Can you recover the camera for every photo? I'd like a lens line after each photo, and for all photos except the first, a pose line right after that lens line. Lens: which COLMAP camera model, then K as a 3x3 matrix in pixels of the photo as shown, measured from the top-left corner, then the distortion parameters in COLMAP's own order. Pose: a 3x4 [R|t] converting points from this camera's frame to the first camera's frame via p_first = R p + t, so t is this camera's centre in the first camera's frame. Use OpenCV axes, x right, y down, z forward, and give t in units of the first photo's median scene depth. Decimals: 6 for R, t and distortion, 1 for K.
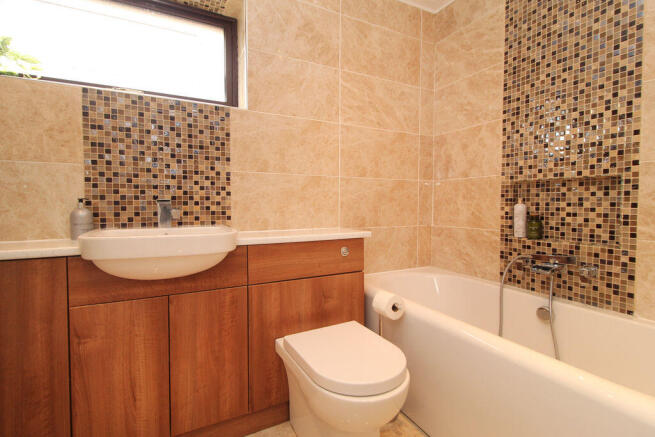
lens RADIAL K [[315.3, 0, 329.2], [0, 315.3, 214.8], [0, 0, 1]] dist [-0.004389, -0.001827]
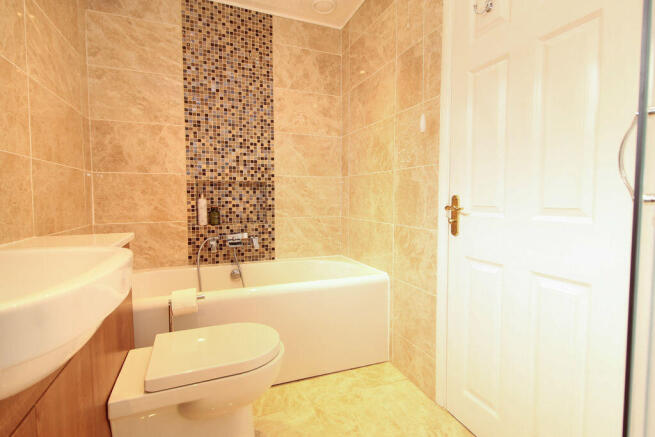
lens RADIAL K [[315.3, 0, 329.2], [0, 315.3, 214.8], [0, 0, 1]] dist [-0.004389, -0.001827]
pose [[0.097012, -0.056460, 0.993681, -0.654631], [0.036358, 0.997924, 0.053151, -0.020195], [-0.994619, 0.030972, 0.098864, 0.401631]]
